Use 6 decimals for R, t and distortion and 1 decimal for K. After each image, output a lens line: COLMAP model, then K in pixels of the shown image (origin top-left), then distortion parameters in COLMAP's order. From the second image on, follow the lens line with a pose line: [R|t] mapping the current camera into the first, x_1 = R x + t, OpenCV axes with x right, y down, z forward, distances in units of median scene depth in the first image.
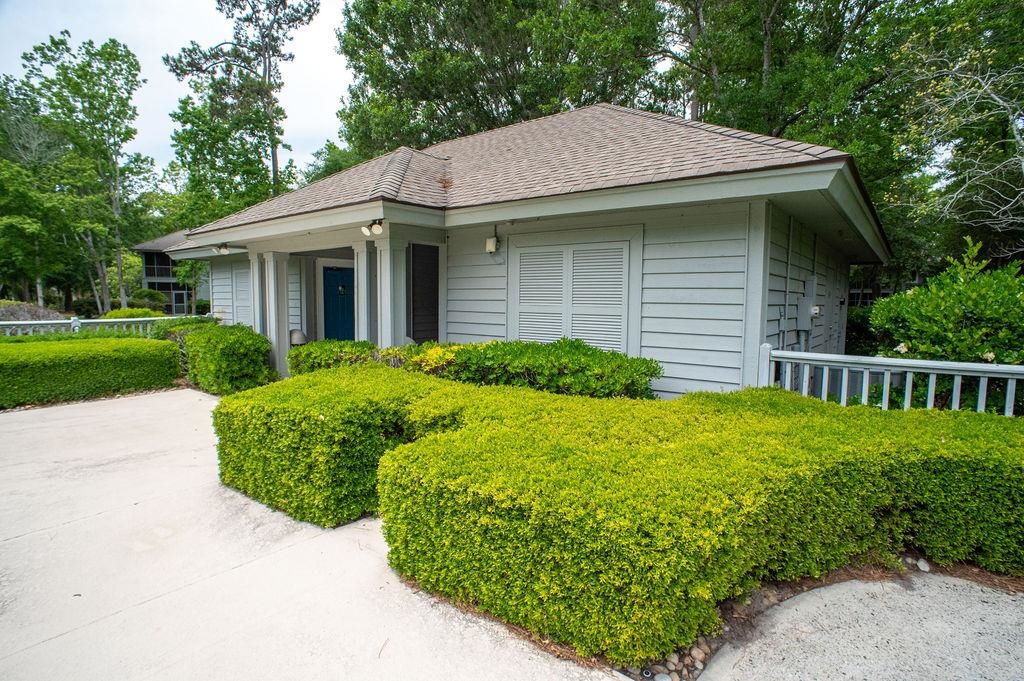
lens RADIAL K [[530.4, 0, 517.2], [0, 530.4, 350.2], [0, 0, 1]] dist [-0.085609, 0.055754]
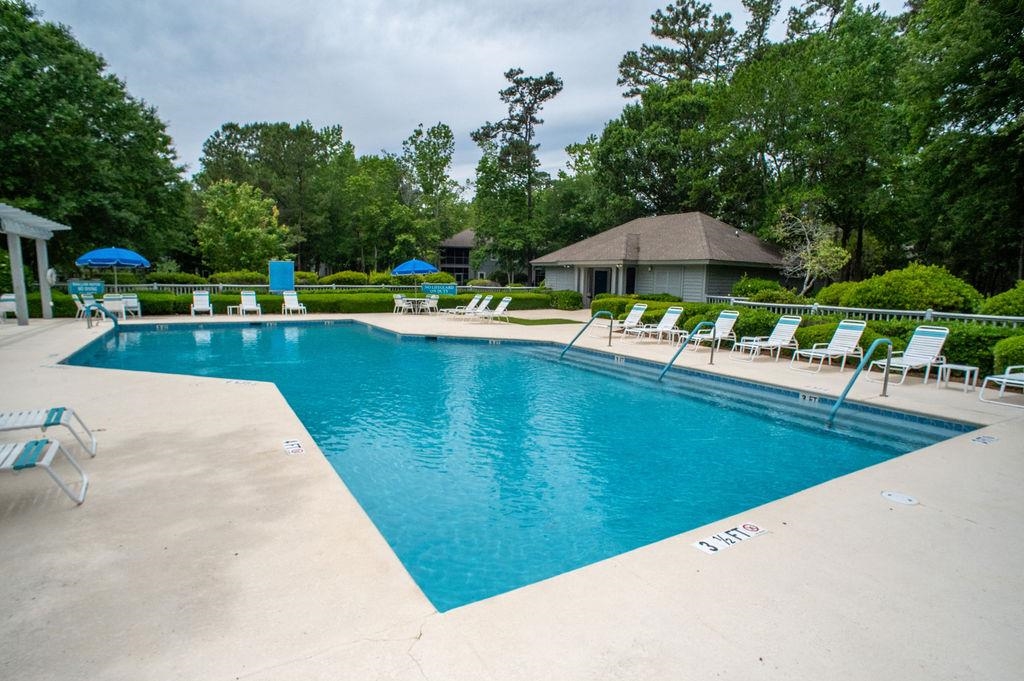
lens RADIAL K [[530.4, 0, 517.2], [0, 530.4, 350.2], [0, 0, 1]] dist [-0.085609, 0.055754]
pose [[0.936052, 0.055708, -0.347424, 0.076304], [-0.043210, 0.998113, 0.043624, 0.048421], [0.349198, -0.025823, 0.936693, -0.542538]]
